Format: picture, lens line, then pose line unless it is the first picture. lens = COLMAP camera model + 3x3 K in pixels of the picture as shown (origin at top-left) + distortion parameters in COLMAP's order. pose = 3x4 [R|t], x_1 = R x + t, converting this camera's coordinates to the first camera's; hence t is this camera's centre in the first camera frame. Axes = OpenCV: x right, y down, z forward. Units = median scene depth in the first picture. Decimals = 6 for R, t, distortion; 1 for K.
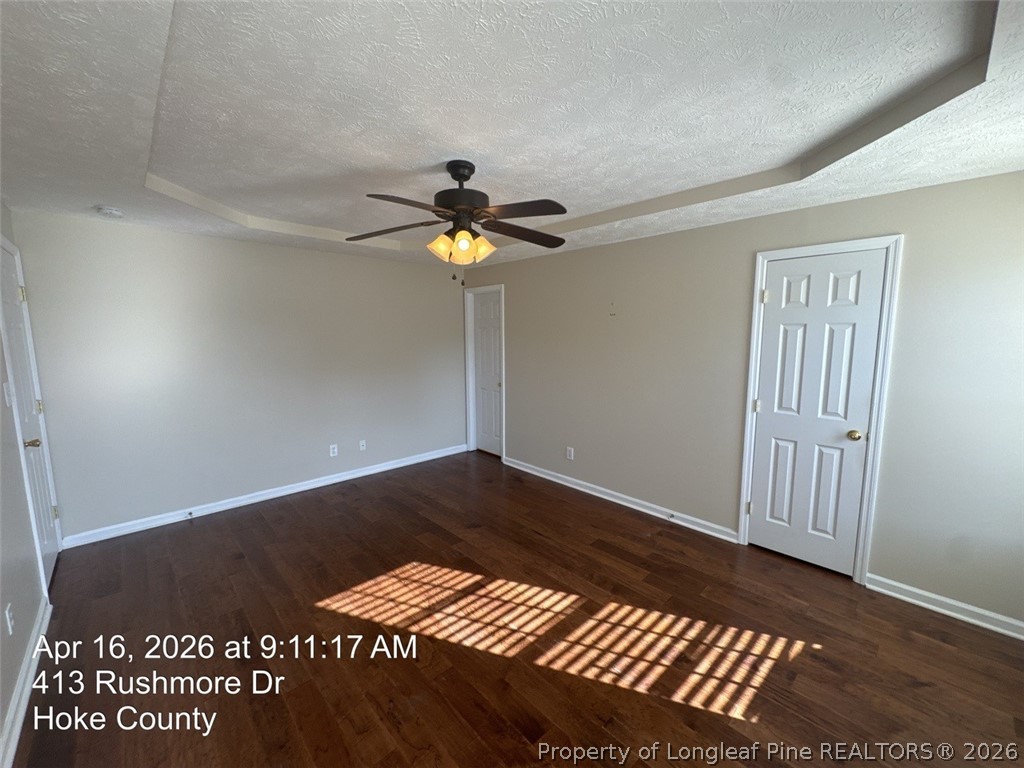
lens RADIAL K [[412.9, 0, 512.0], [0, 412.9, 384.0], [0, 0, 1]] dist [-0.001445, -0.000255]
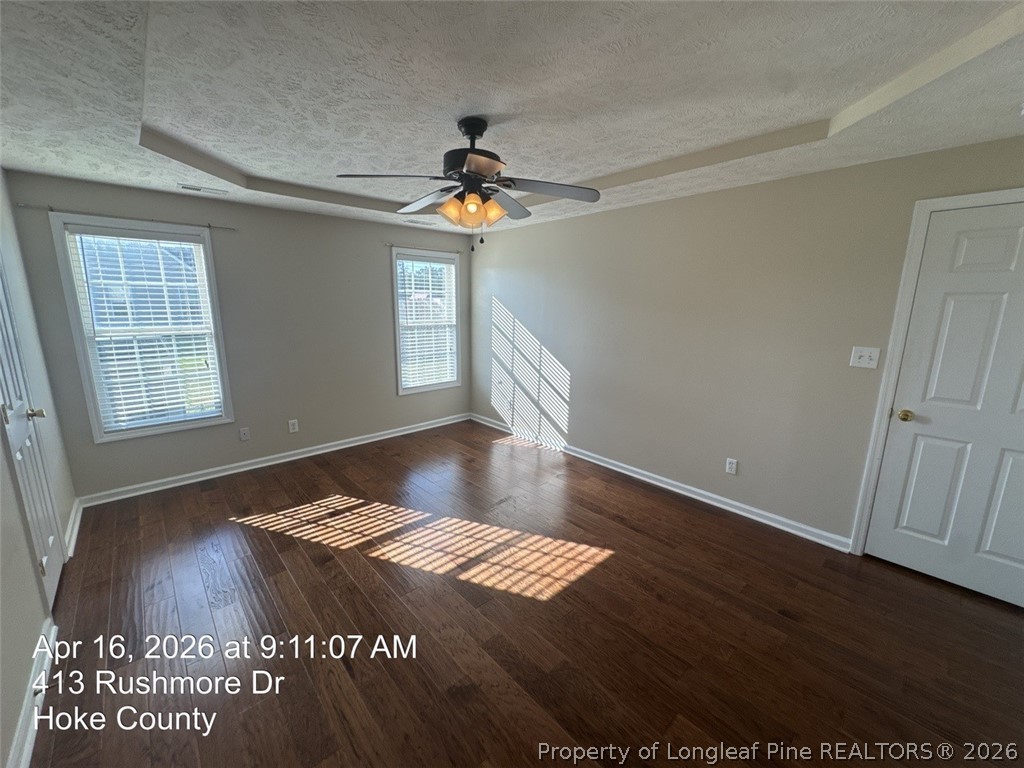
lens RADIAL K [[412.9, 0, 512.0], [0, 412.9, 384.0], [0, 0, 1]] dist [-0.001445, -0.000255]
pose [[-0.999760, -0.014375, 0.016508, -0.235470], [-0.008390, 0.948195, 0.317577, -0.256073], [-0.020218, 0.317362, -0.948089, 2.061133]]
